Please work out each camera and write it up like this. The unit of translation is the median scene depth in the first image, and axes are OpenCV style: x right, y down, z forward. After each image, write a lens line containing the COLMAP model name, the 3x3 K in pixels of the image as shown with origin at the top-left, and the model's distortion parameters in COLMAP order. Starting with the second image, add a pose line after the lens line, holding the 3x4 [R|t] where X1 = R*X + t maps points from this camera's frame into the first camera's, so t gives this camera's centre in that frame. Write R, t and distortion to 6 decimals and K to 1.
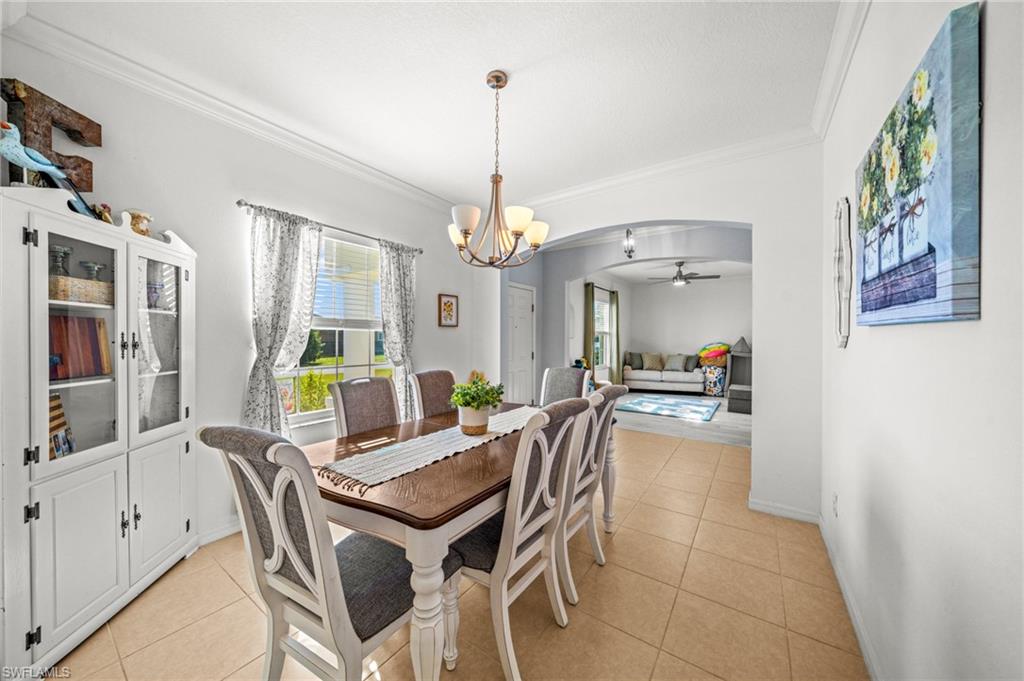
lens RADIAL K [[352.3, 0, 506.4], [0, 352.3, 337.3], [0, 0, 1]] dist [-0.003188, -0.000037]
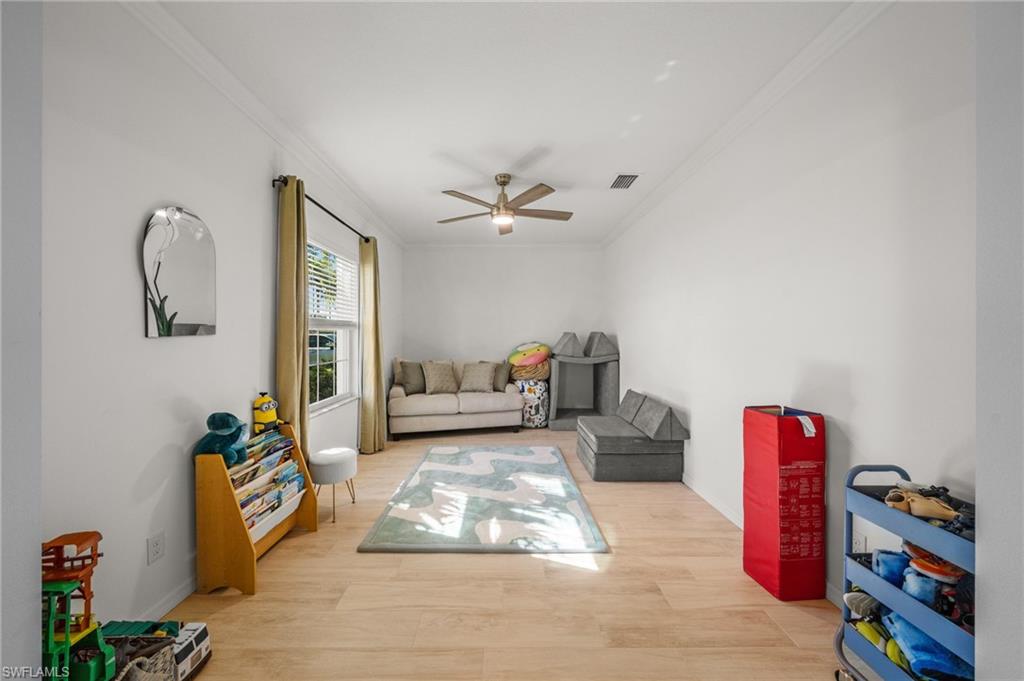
lens RADIAL K [[352.3, 0, 506.4], [0, 352.3, 337.3], [0, 0, 1]] dist [-0.003188, -0.000037]
pose [[0.810119, -0.005500, 0.586240, 0.182434], [0.003627, 0.999984, 0.004368, 0.003474], [-0.586255, -0.001412, 0.810125, 0.518739]]
